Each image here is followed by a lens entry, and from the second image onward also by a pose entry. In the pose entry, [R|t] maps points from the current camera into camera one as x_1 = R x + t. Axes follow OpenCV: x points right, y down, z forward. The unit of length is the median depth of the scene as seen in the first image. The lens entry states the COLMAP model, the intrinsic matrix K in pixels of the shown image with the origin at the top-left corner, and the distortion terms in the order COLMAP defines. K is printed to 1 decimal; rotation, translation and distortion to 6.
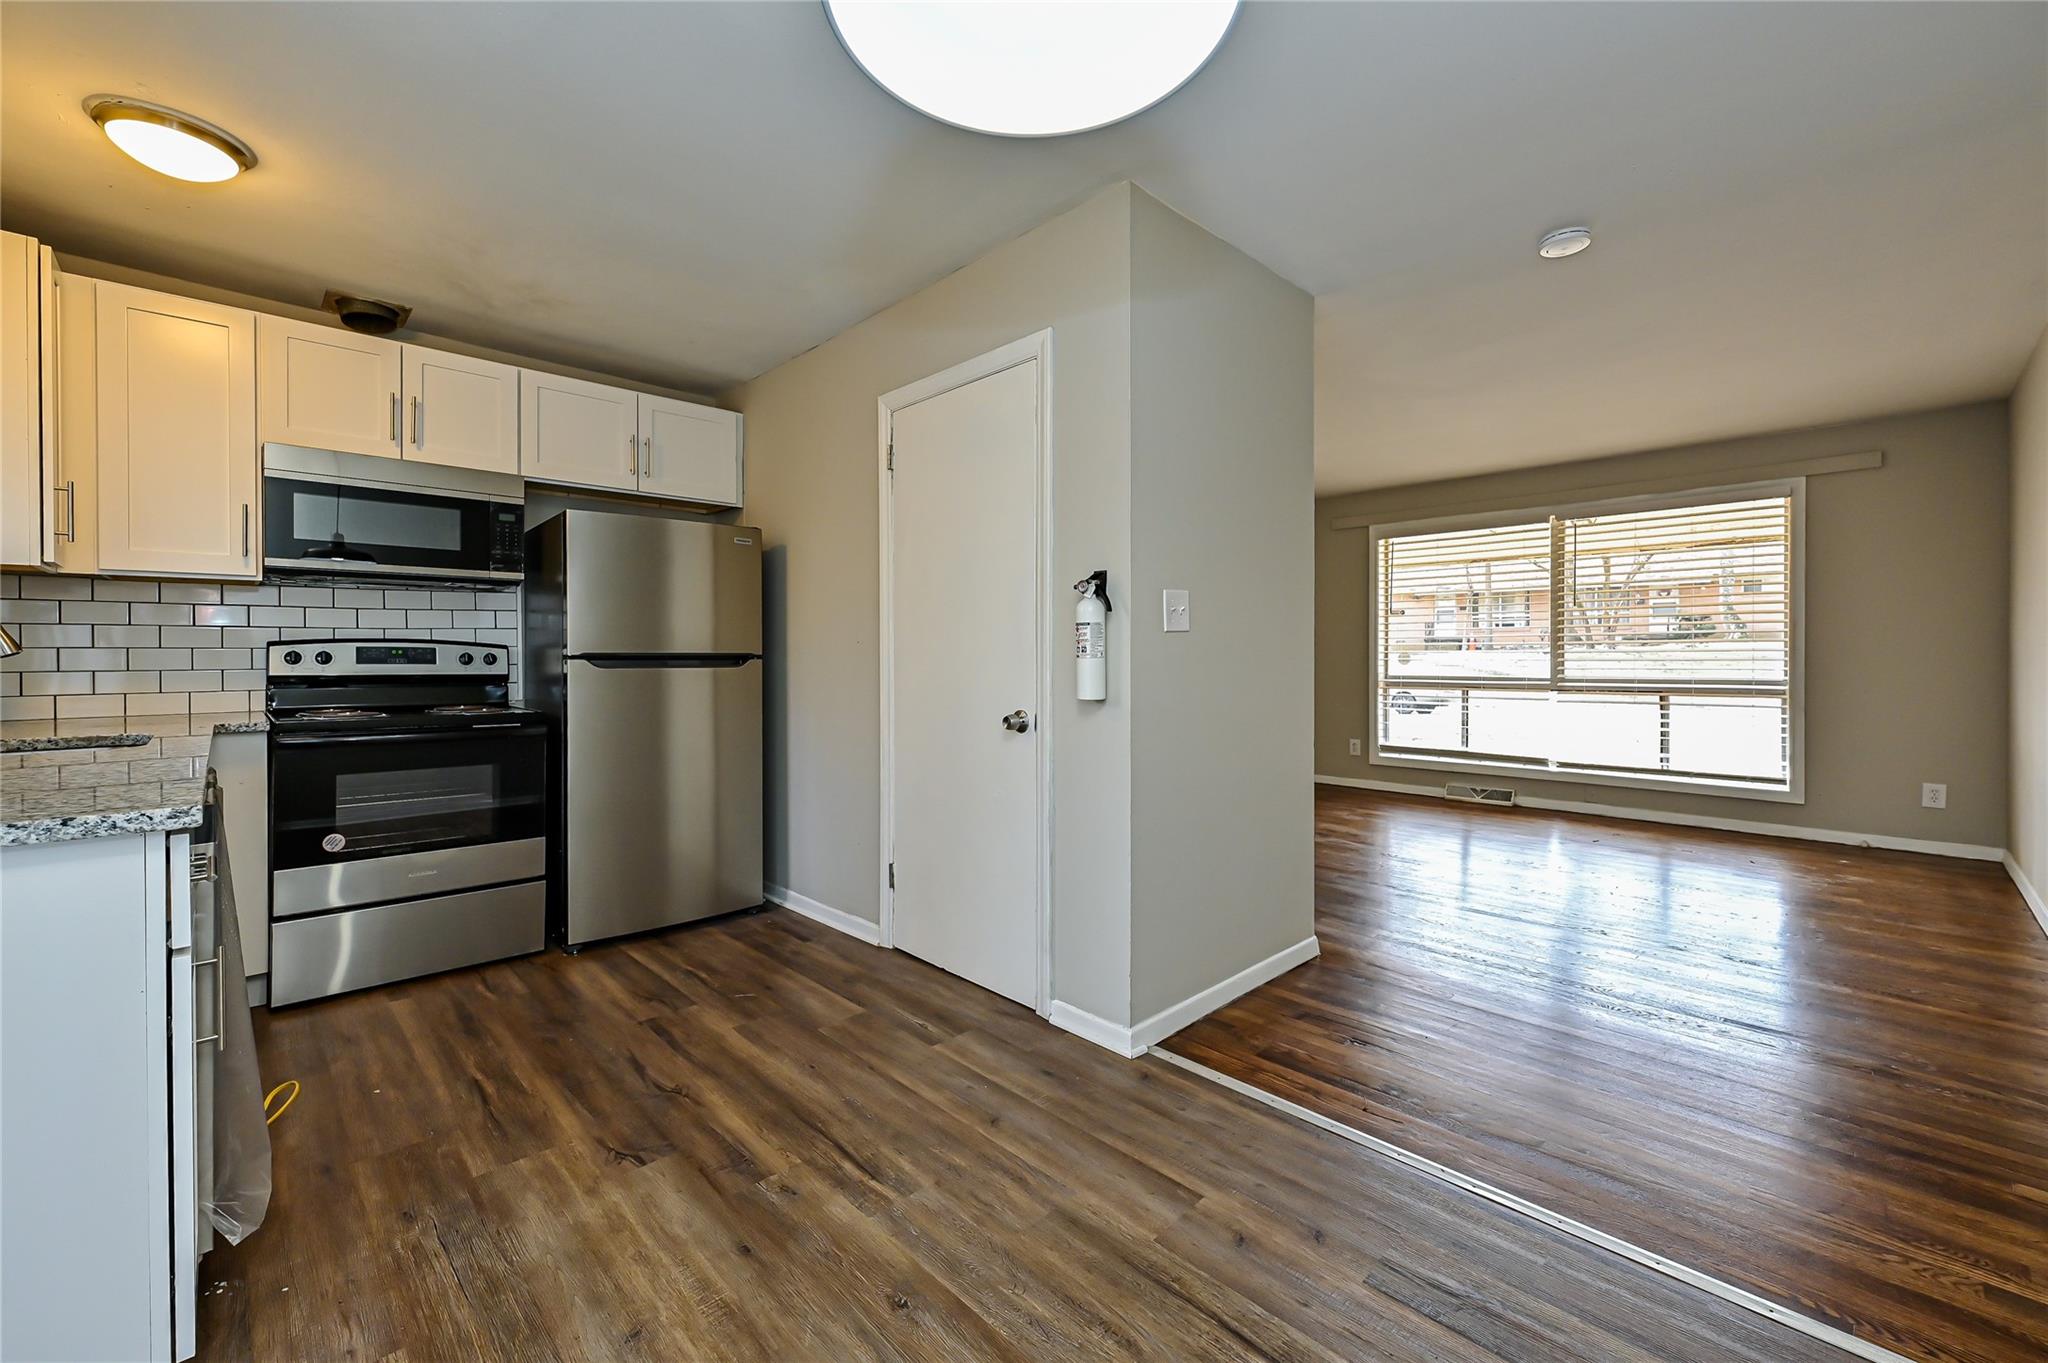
lens RADIAL K [[793.5, 0, 1029.2], [0, 793.5, 660.6], [0, 0, 1]] dist [0.000843, -0.000064]
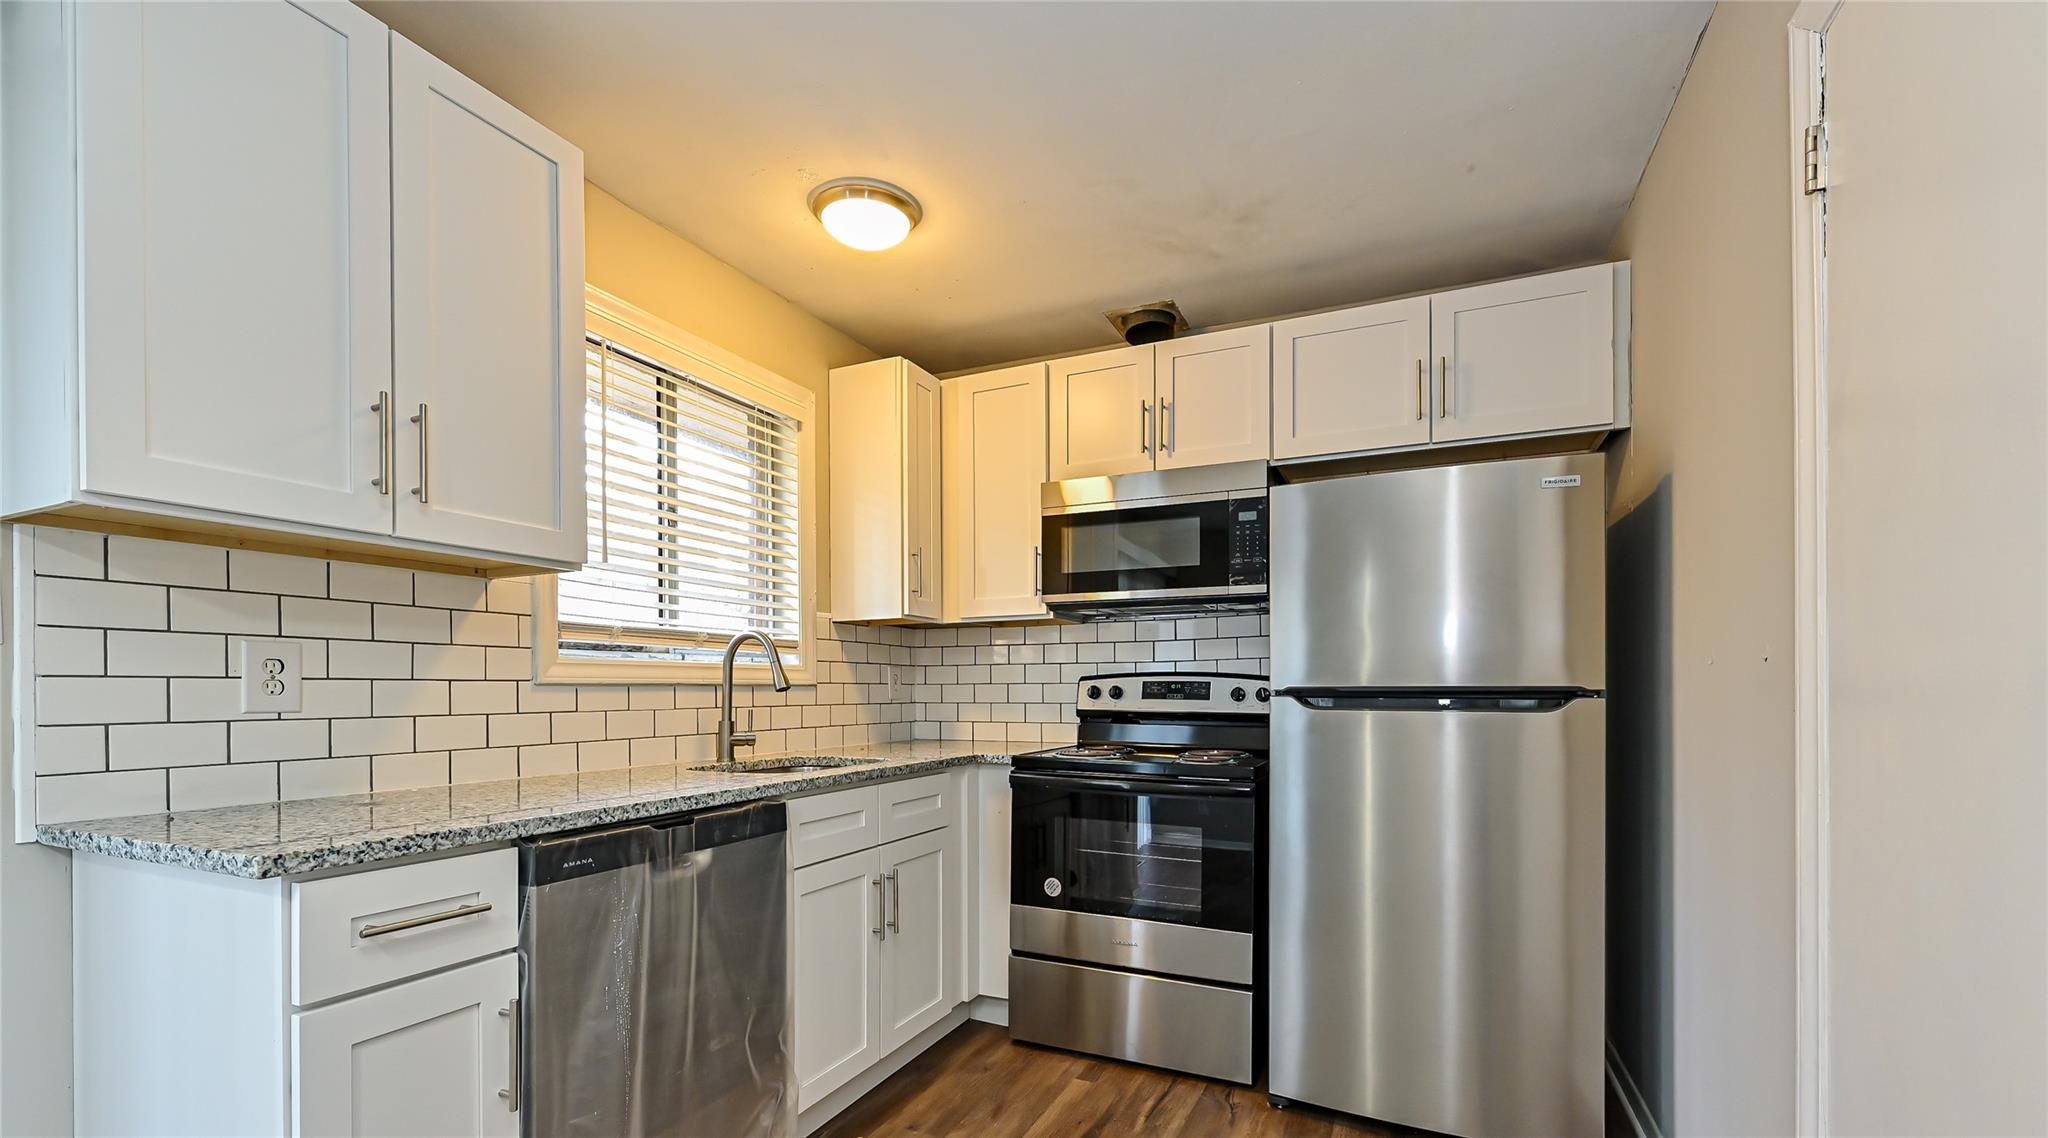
lens RADIAL K [[859.6, 0, 1049.0], [0, 859.6, 695.9], [0, 0, 1]] dist [-0.000363, -0.000129]
pose [[0.371624, 0.007093, -0.928356, 0.081698], [-0.006952, 0.999964, 0.004858, -0.005024], [0.928357, 0.004648, 0.371660, 0.639822]]
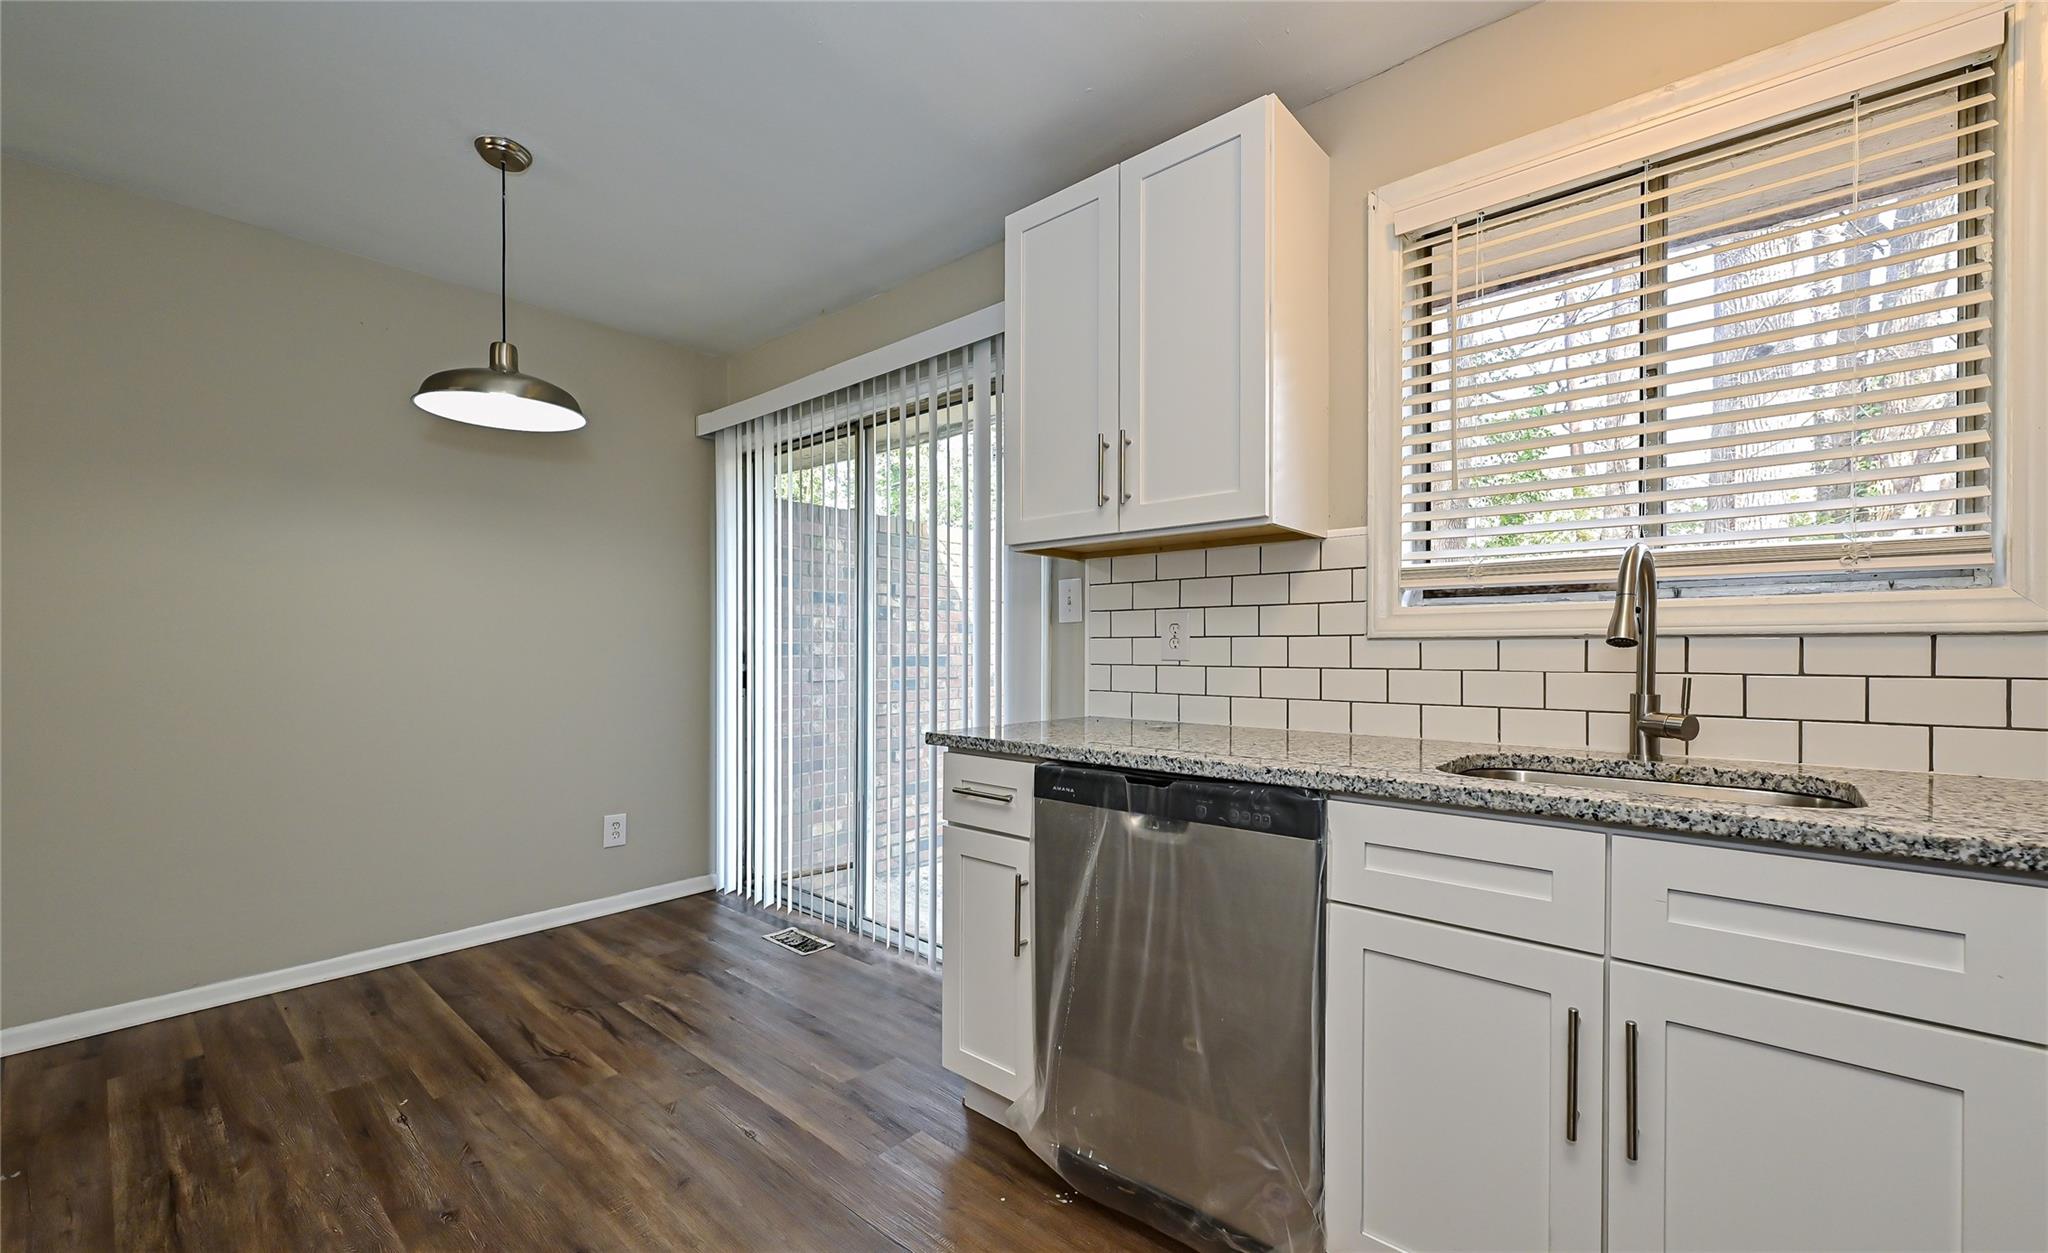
lens RADIAL K [[847.8, 0, 1052.6], [0, 847.8, 654.3], [0, 0, 1]] dist [-0.000885, 0.000023]
pose [[-0.997528, 0.003213, -0.070193, -0.520078], [0.002115, 0.999874, 0.015707, -0.007230], [0.070235, 0.015519, -0.997410, 1.244489]]
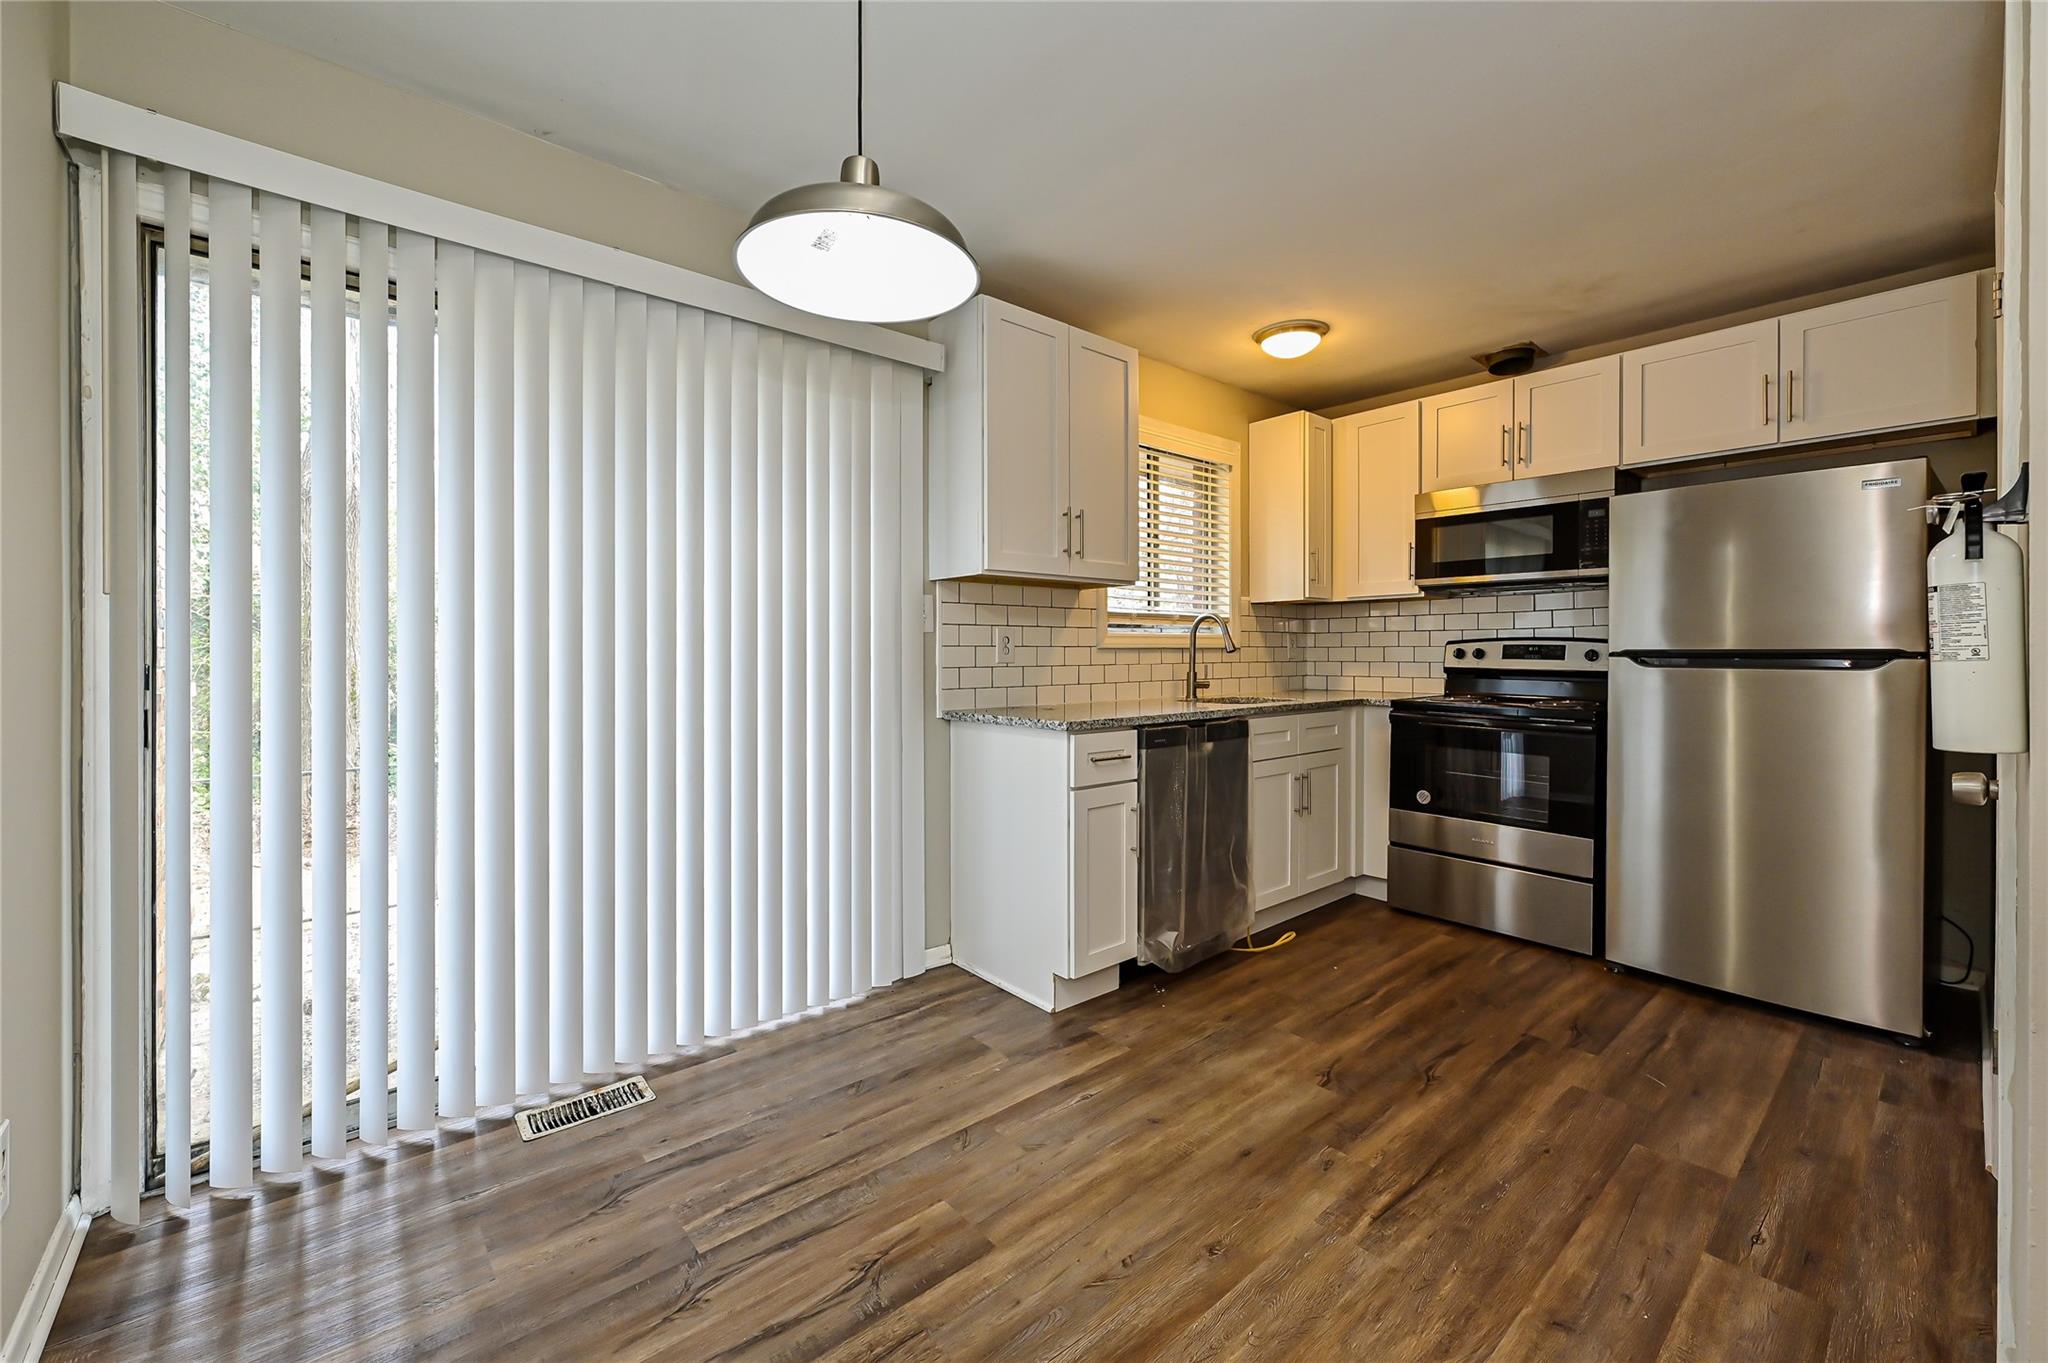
lens RADIAL K [[842.5, 0, 1029.1], [0, 842.5, 660.8], [0, 0, 1]] dist [0.000573, 0.000269]
pose [[-0.044156, 0.012453, -0.998947, 0.545795], [-0.006896, 0.999895, 0.012770, -0.005793], [0.999001, 0.007453, -0.044065, 0.436024]]
